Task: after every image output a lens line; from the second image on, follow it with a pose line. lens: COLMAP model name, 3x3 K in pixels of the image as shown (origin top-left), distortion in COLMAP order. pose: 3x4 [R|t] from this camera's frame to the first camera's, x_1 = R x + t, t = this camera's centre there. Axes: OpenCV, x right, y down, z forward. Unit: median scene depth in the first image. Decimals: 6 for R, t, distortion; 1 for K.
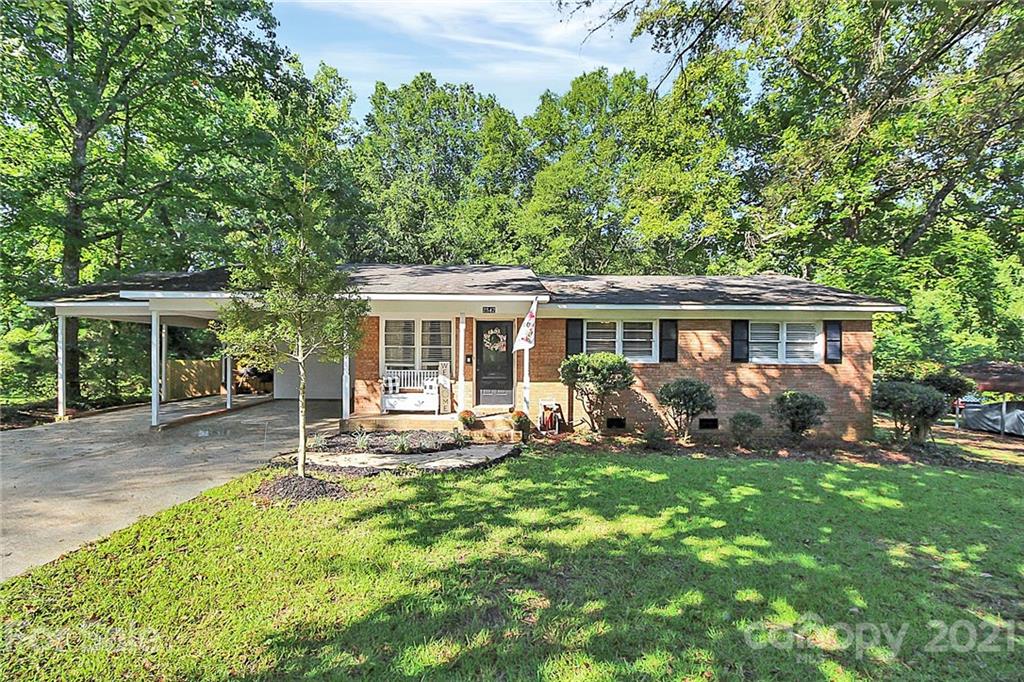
lens RADIAL K [[473.7, 0, 512.0], [0, 473.7, 341.0], [0, 0, 1]] dist [-0.000303, -0.000549]
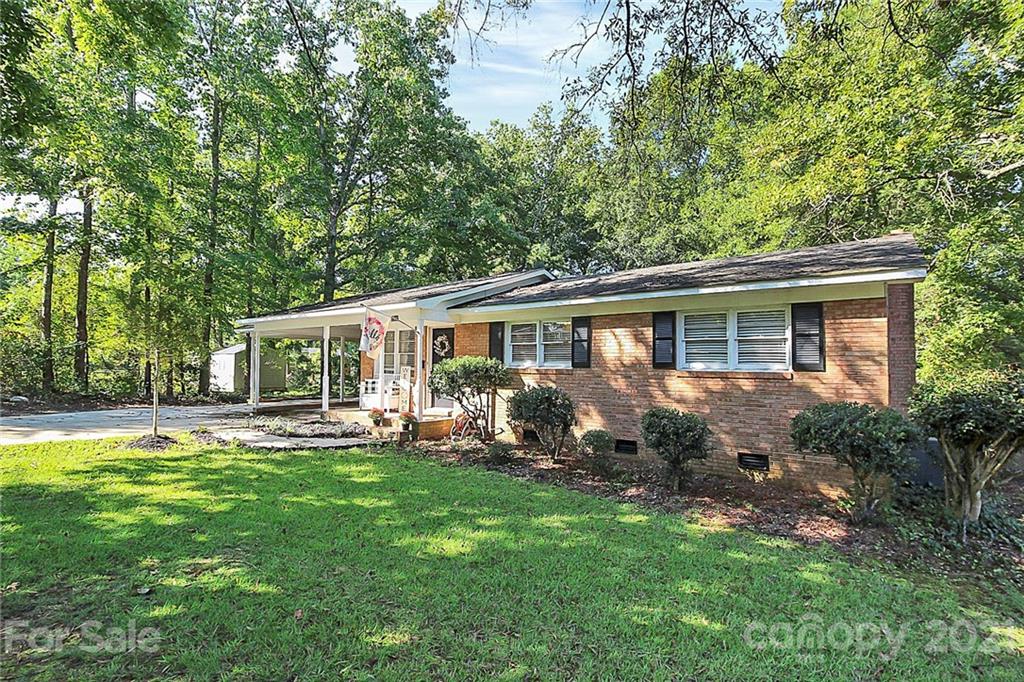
lens RADIAL K [[491.0, 0, 508.0], [0, 491.0, 324.2], [0, 0, 1]] dist [-0.001183, -0.000612]
pose [[0.783822, -0.050495, -0.618929, 0.770585], [0.015583, 0.997974, -0.061685, 0.019389], [0.620790, 0.038705, 0.783021, 0.235825]]
